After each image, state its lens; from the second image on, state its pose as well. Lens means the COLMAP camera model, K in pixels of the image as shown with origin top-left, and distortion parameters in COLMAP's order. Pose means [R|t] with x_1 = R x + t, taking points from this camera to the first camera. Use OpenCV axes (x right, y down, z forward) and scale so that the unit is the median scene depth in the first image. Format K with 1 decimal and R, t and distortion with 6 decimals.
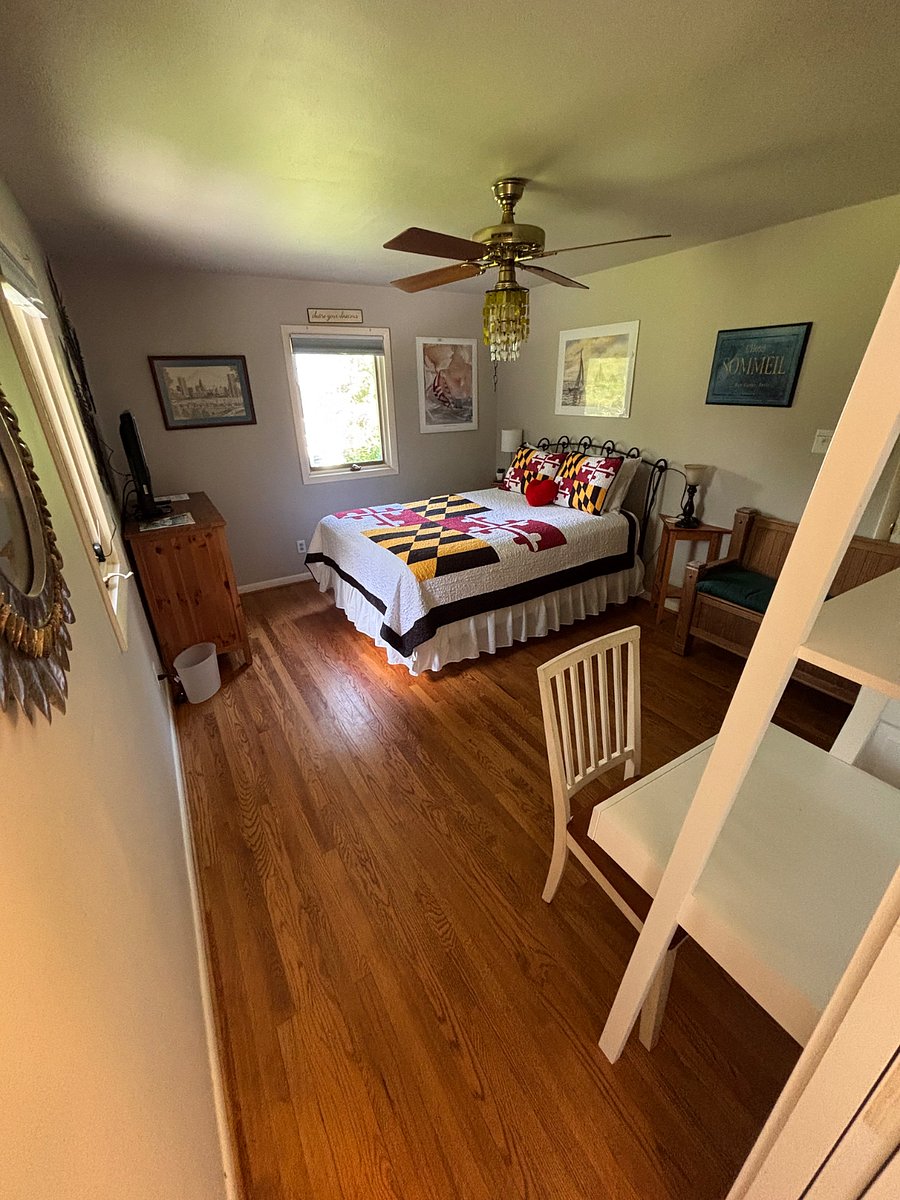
lens RADIAL K [[480.0, 0, 452.9], [0, 480.0, 599.5], [0, 0, 1]] dist [-0.010981, -0.000271]
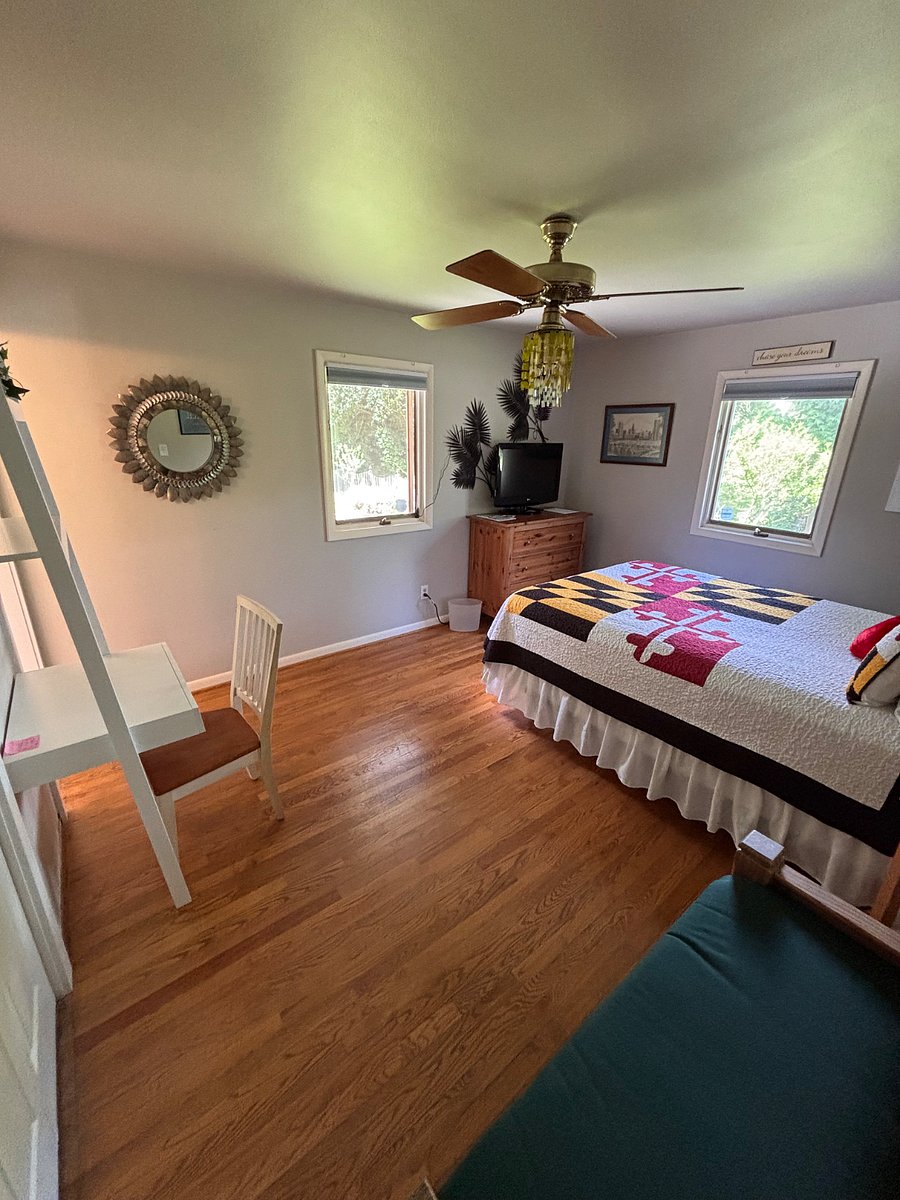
lens RADIAL K [[480.0, 0, 449.2], [0, 480.0, 595.4], [0, 0, 1]] dist [-0.010981, -0.000271]
pose [[0.115972, 0.342682, -0.932266, 0.692631], [-0.425743, 0.865153, 0.265051, -0.227979], [0.897381, 0.366167, 0.246228, 0.483217]]
